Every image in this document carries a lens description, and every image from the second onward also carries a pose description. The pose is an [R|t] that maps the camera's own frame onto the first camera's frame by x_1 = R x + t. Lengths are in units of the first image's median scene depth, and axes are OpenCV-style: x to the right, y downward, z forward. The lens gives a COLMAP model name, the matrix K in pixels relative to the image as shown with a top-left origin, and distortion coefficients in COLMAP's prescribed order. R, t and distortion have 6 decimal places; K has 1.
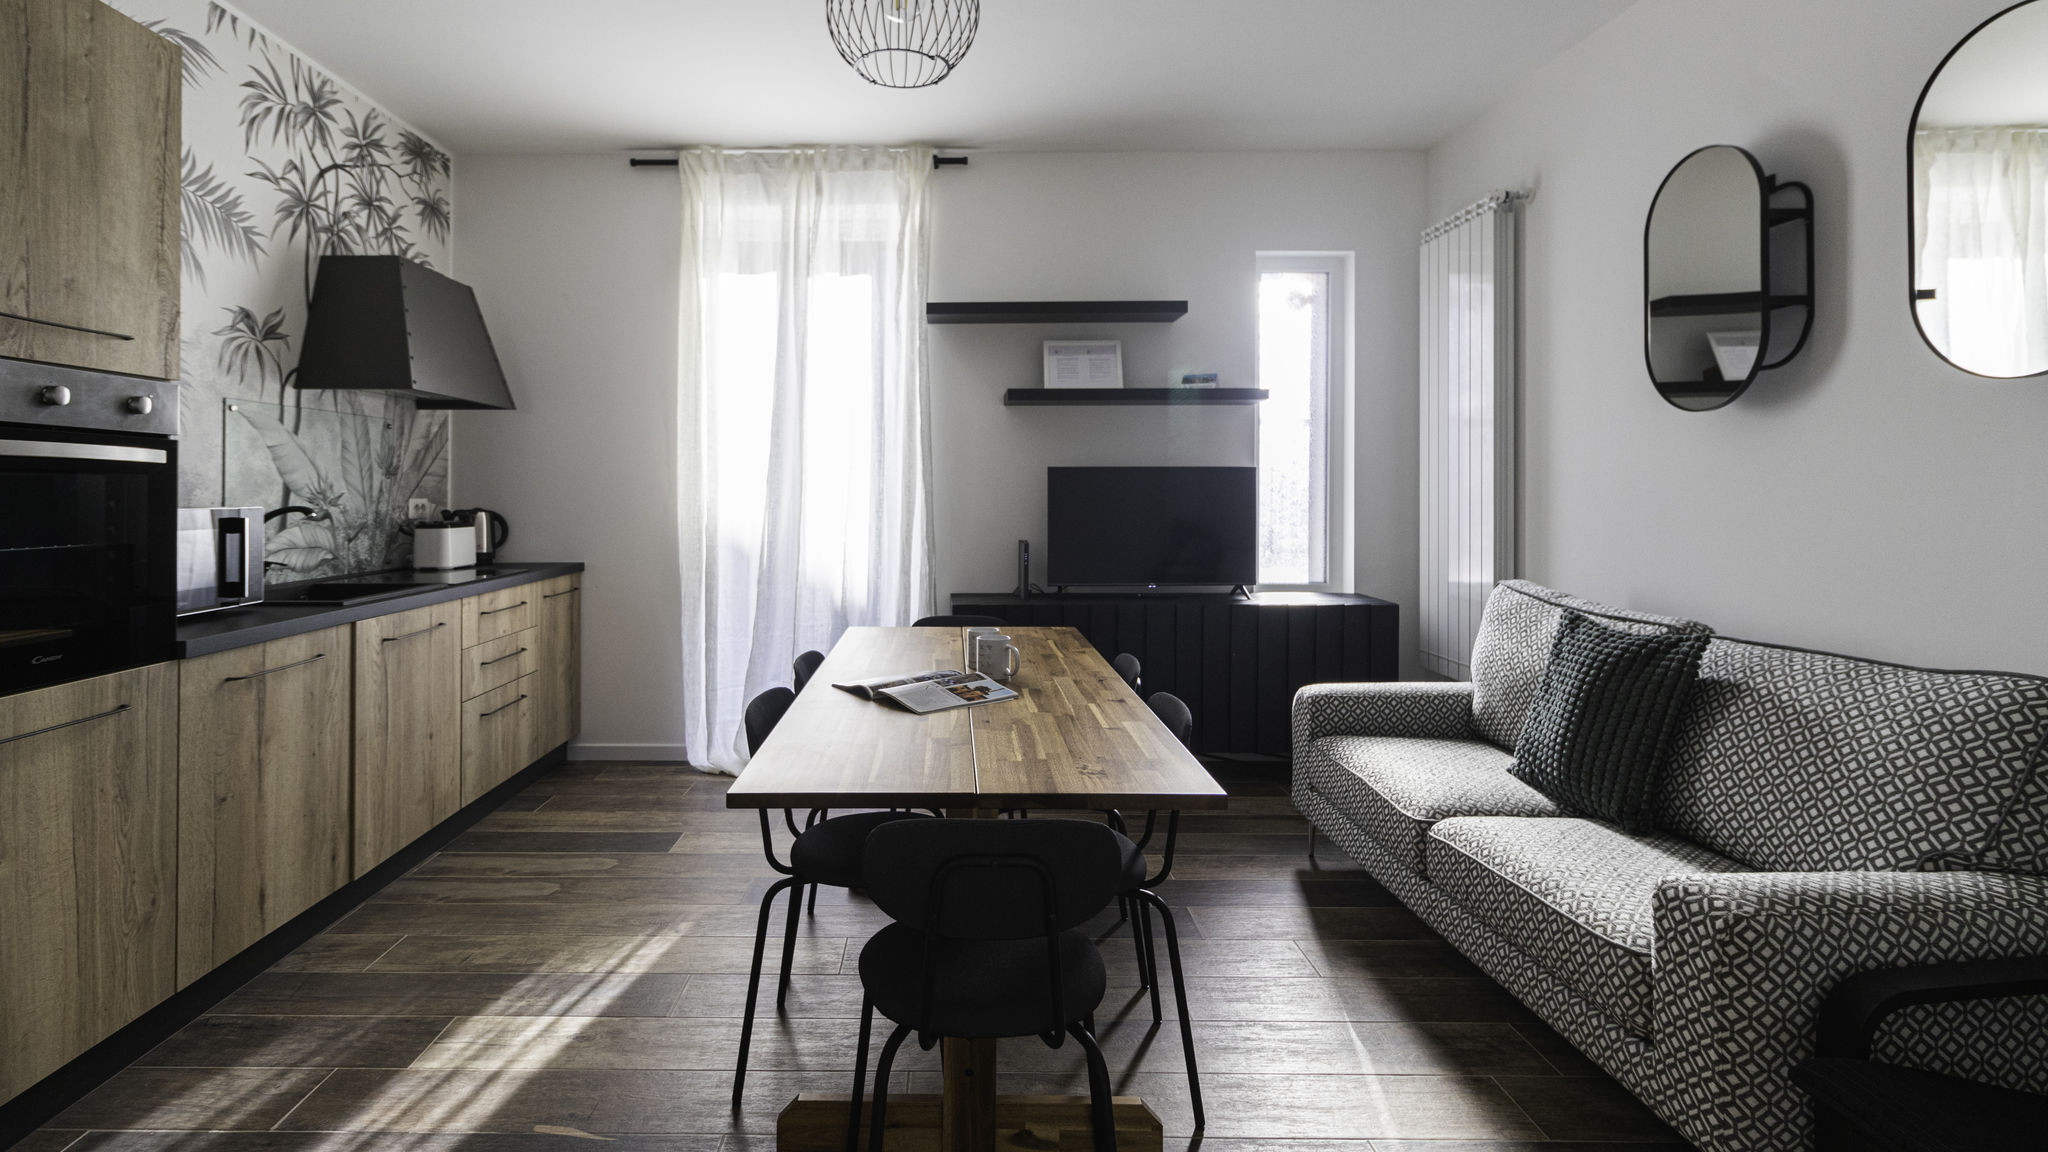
lens RADIAL K [[948.8, 0, 966.7], [0, 948.8, 477.9], [0, 0, 1]] dist [-0.002524, 0.002184]
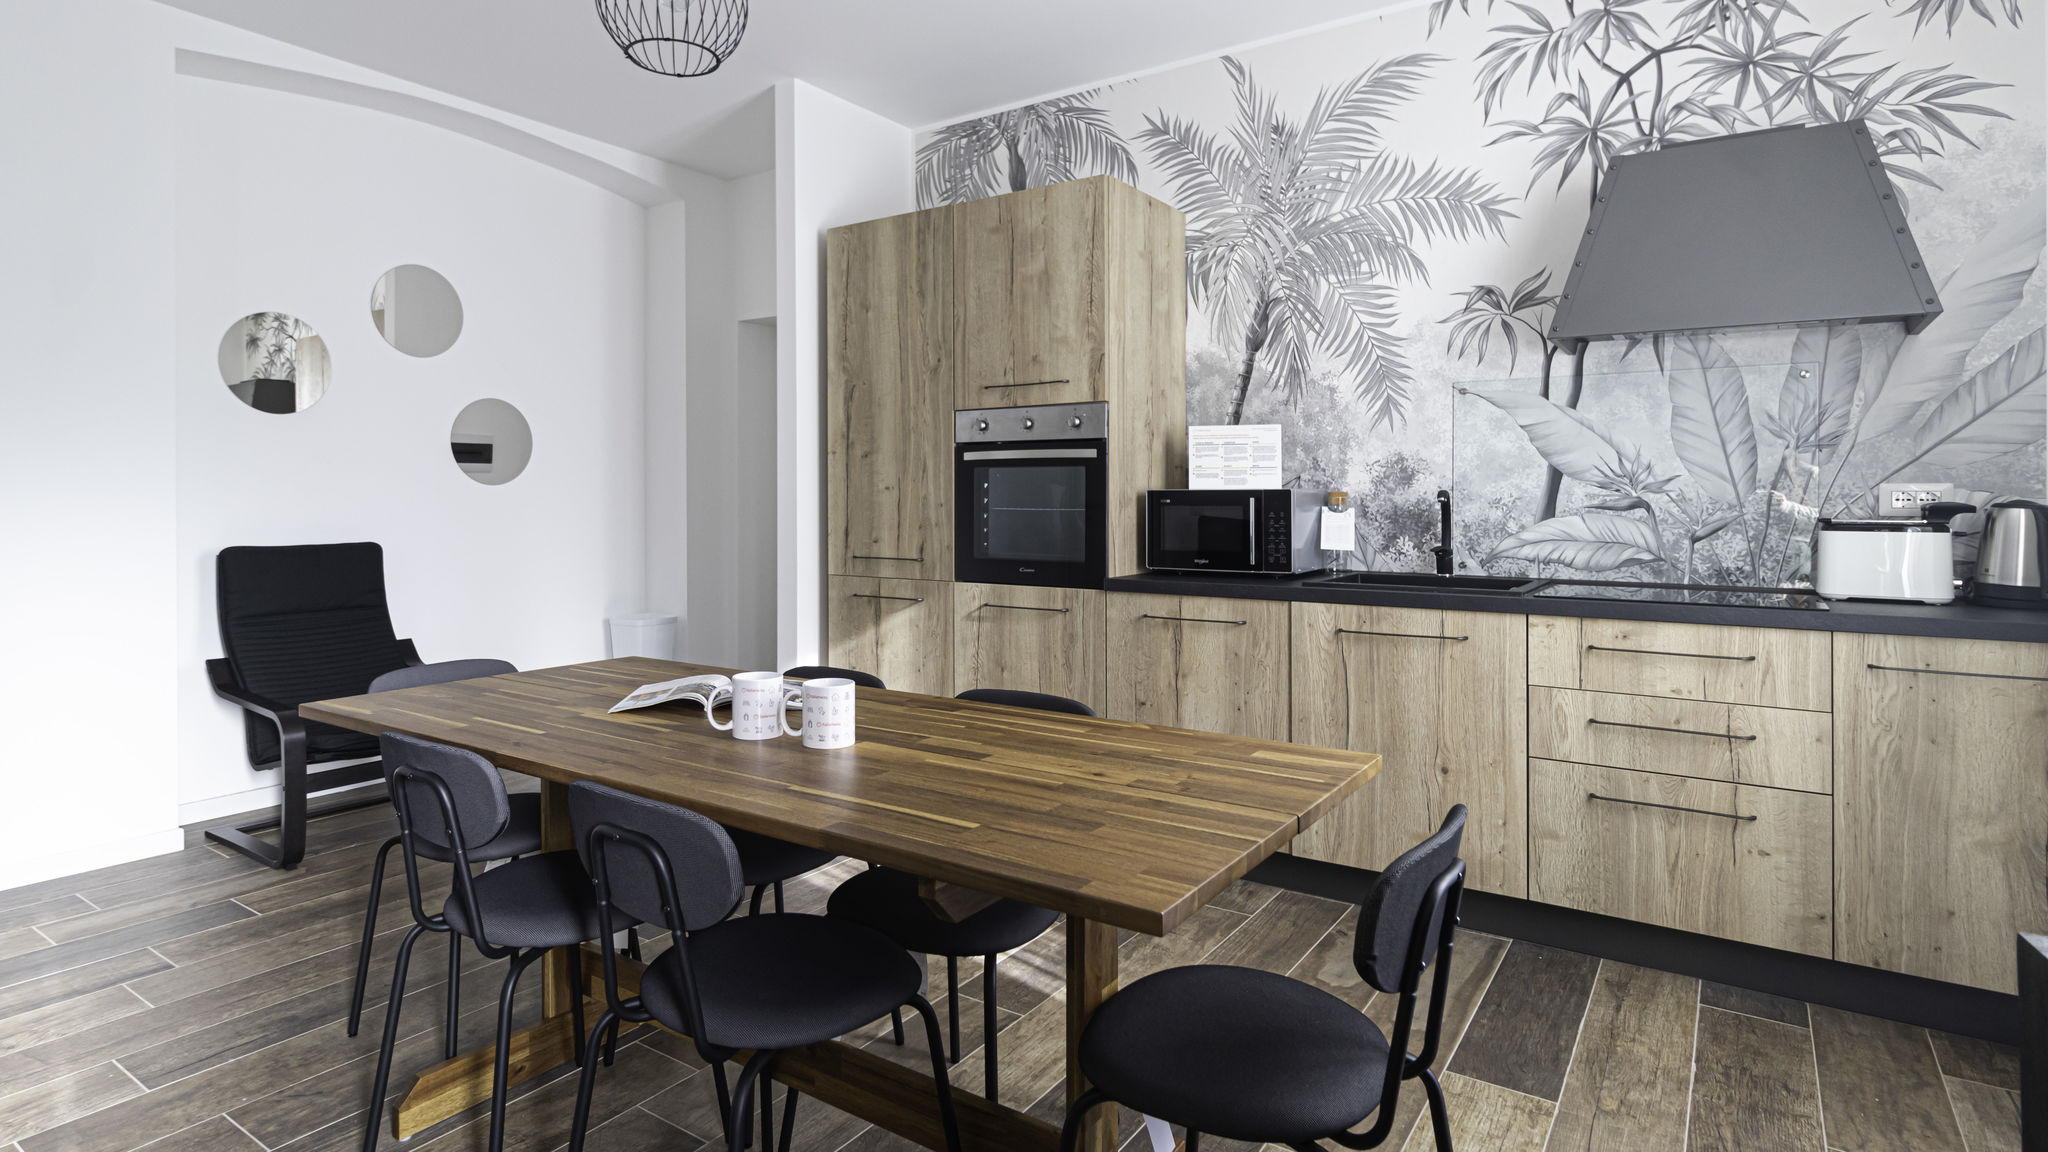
lens RADIAL K [[1106.8, 0, 967.5], [0, 1106.8, 475.2], [0, 0, 1]] dist [0.000767, 0.000207]
pose [[-0.599715, -0.014569, -0.800081, 0.452982], [0.011522, 0.999573, -0.026838, 0.038098], [0.800131, -0.025313, -0.599291, 1.257383]]
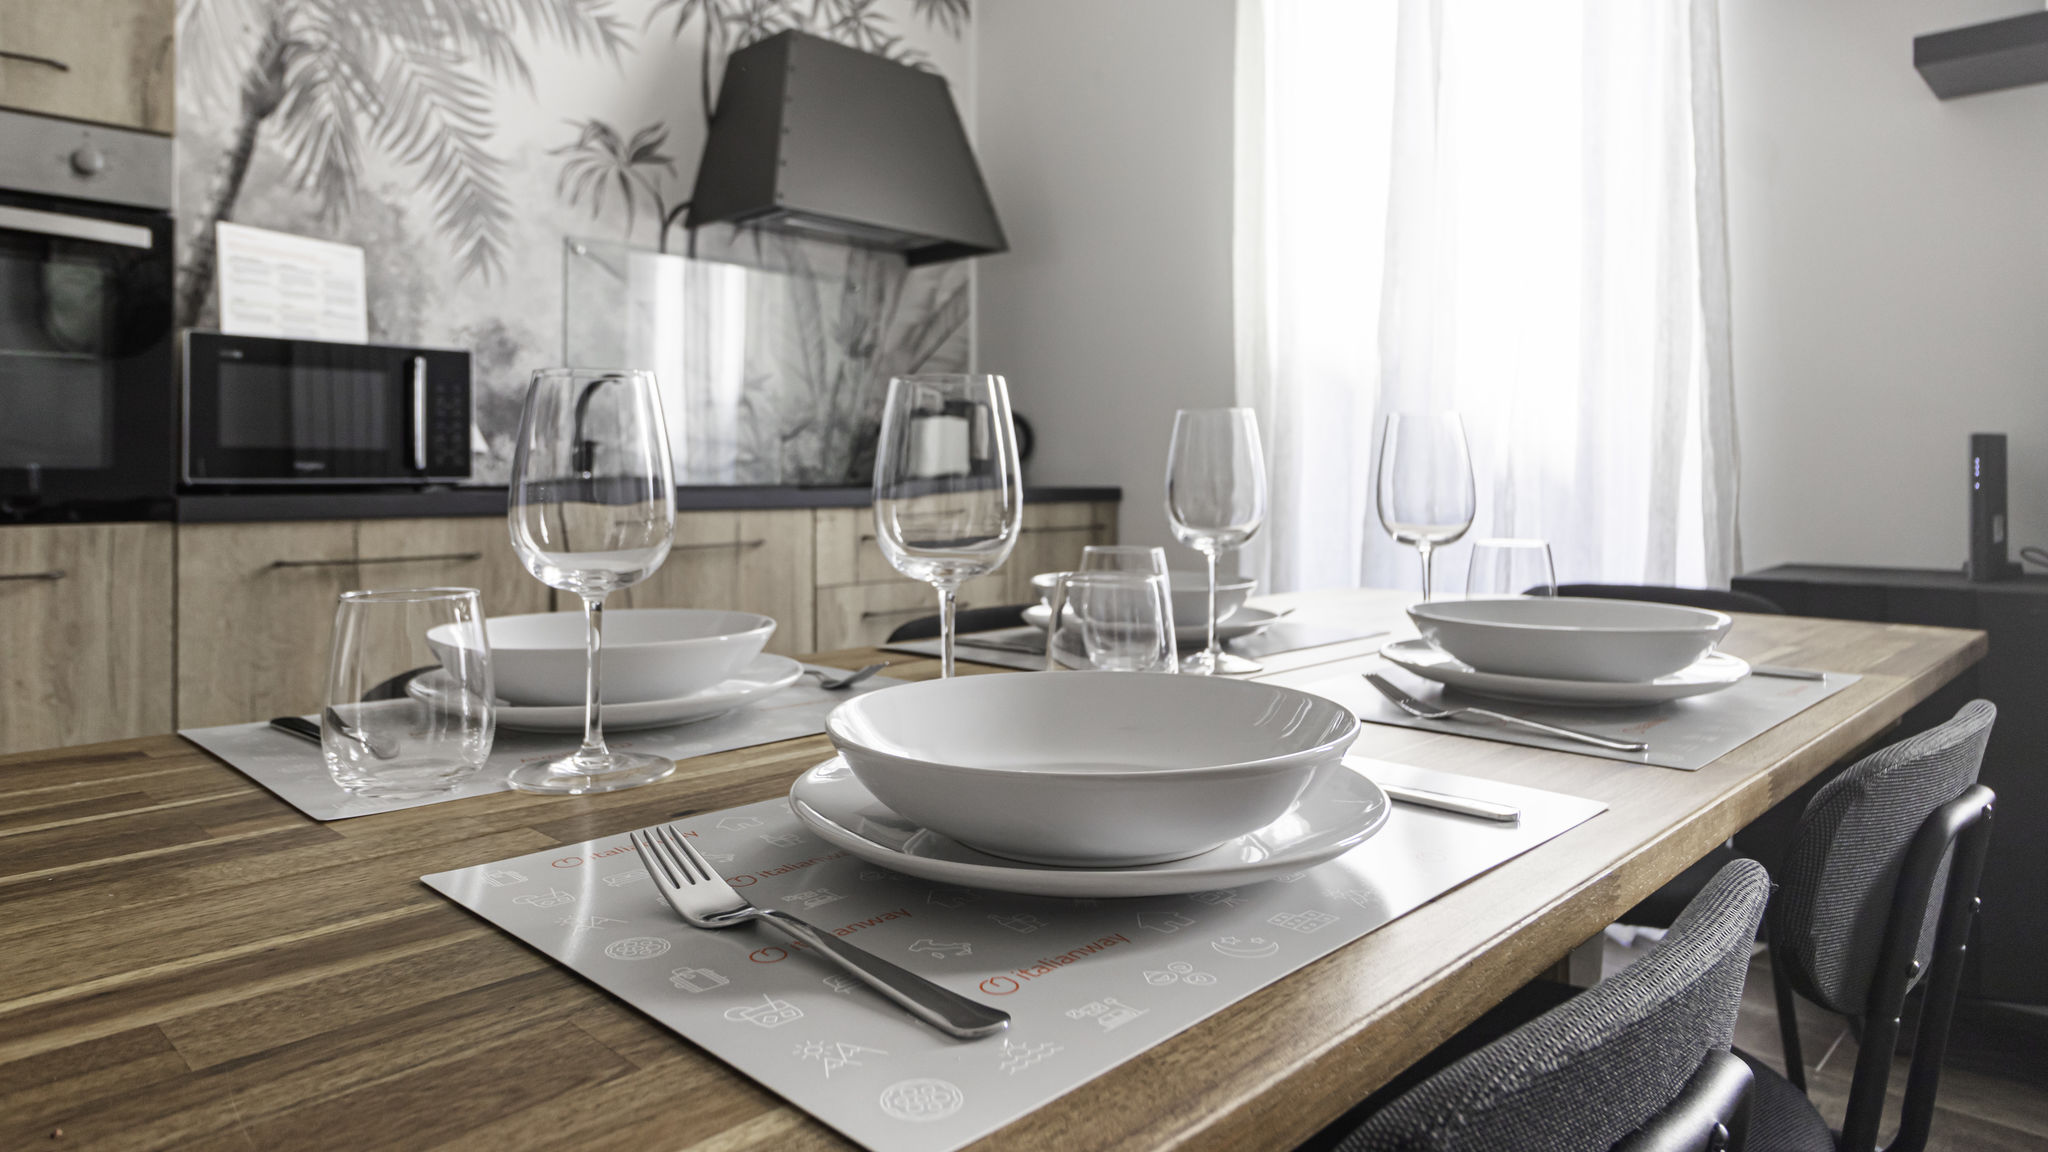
lens RADIAL K [[1246.3, 0, 1063.3], [0, 1246.3, 463.8], [0, 0, 1]] dist [0.000941, -0.002816]
pose [[0.725226, -0.012819, -0.688392, 0.203937], [0.015225, 0.999881, -0.002580, 0.107624], [0.688343, -0.008610, 0.725334, 0.527295]]
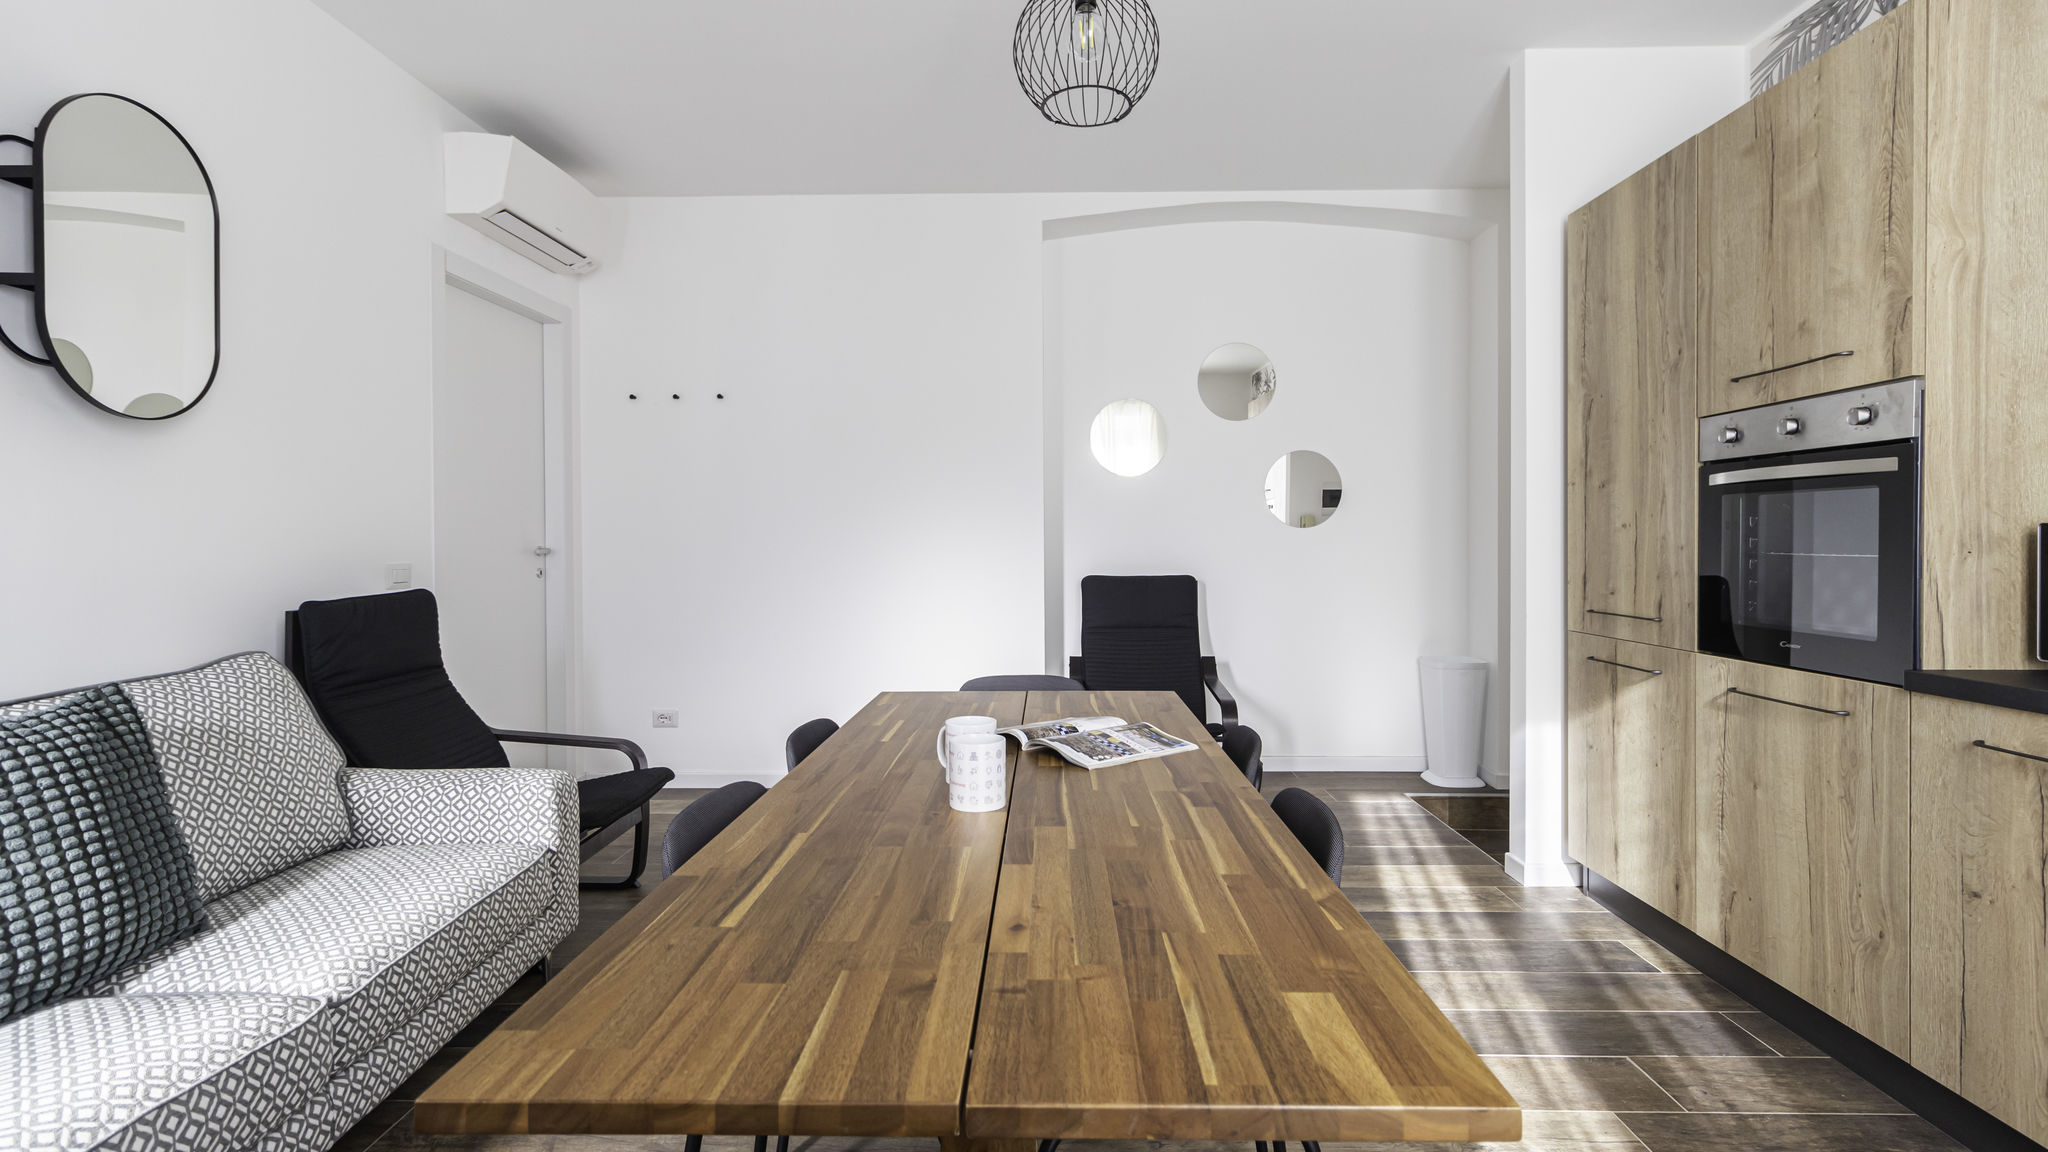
lens RADIAL K [[948.8, 0, 1023.7], [0, 948.8, 545.2], [0, 0, 1]] dist [-0.002524, 0.002184]
pose [[-0.998830, 0.001596, 0.048333, -0.031067], [0.001188, 0.999963, -0.008473, 0.041834], [-0.048344, -0.008405, -0.998795, 1.302759]]
